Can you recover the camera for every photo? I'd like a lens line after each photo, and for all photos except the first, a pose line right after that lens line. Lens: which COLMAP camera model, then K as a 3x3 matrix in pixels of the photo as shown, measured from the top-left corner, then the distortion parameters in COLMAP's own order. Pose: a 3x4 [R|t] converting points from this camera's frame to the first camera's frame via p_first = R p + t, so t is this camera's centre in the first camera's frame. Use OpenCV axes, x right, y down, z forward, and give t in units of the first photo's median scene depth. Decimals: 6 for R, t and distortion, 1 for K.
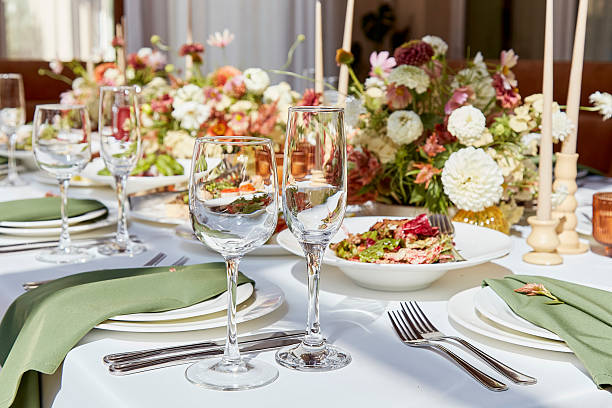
lens RADIAL K [[1010.1, 0, 335.0], [0, 1010.1, 204.3], [0, 0, 1]] dist [-0.014613, 0.013659]
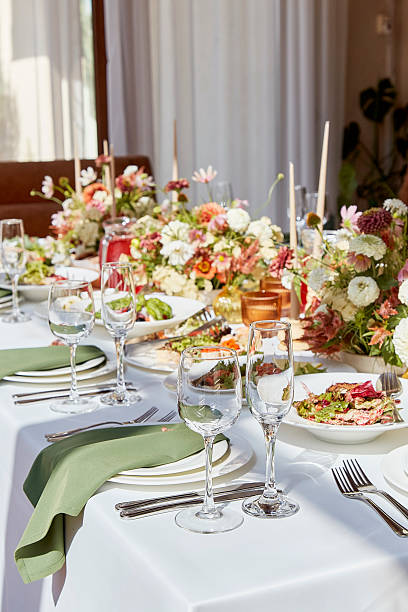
lens RADIAL K [[1247.9, 0, 203.1], [0, 1247.9, 288.8], [0, 0, 1]] dist [0.010839, -0.179211]
pose [[0.992569, -0.004128, -0.121610, 0.060554], [0.008120, 0.999444, 0.032345, -0.125155], [0.121409, -0.033092, 0.992051, -0.416343]]
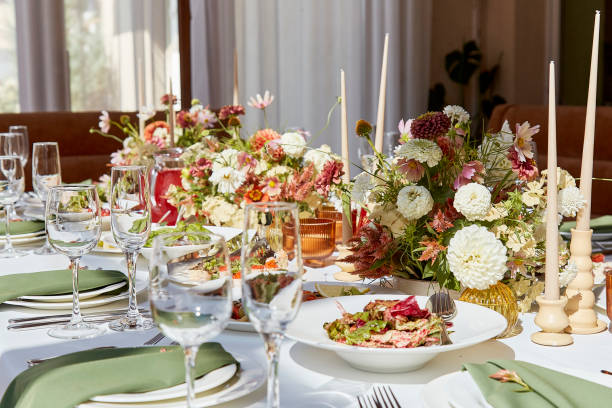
lens RADIAL K [[1133.2, 0, 317.8], [0, 1133.2, 204.0], [0, 0, 1]] dist [-0.010203, 0.006974]
pose [[0.991805, -0.003888, -0.127700, 0.115632], [-0.000793, 0.999330, -0.036588, -0.033591], [0.127757, 0.036389, 0.991138, -0.108736]]
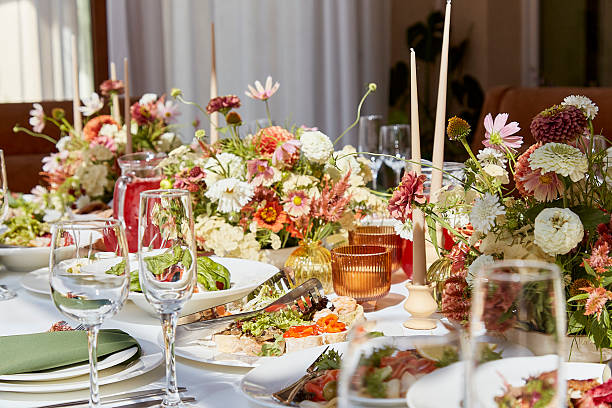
lens RADIAL K [[1247.9, 0, 306.9], [0, 1247.9, 175.9], [0, 0, 1]] dist [0.010839, -0.179211]
pose [[0.999427, -0.026376, -0.021211, -0.088745], [0.025323, 0.998503, -0.048482, -0.076224], [0.022458, 0.047917, 0.998599, 0.108072]]
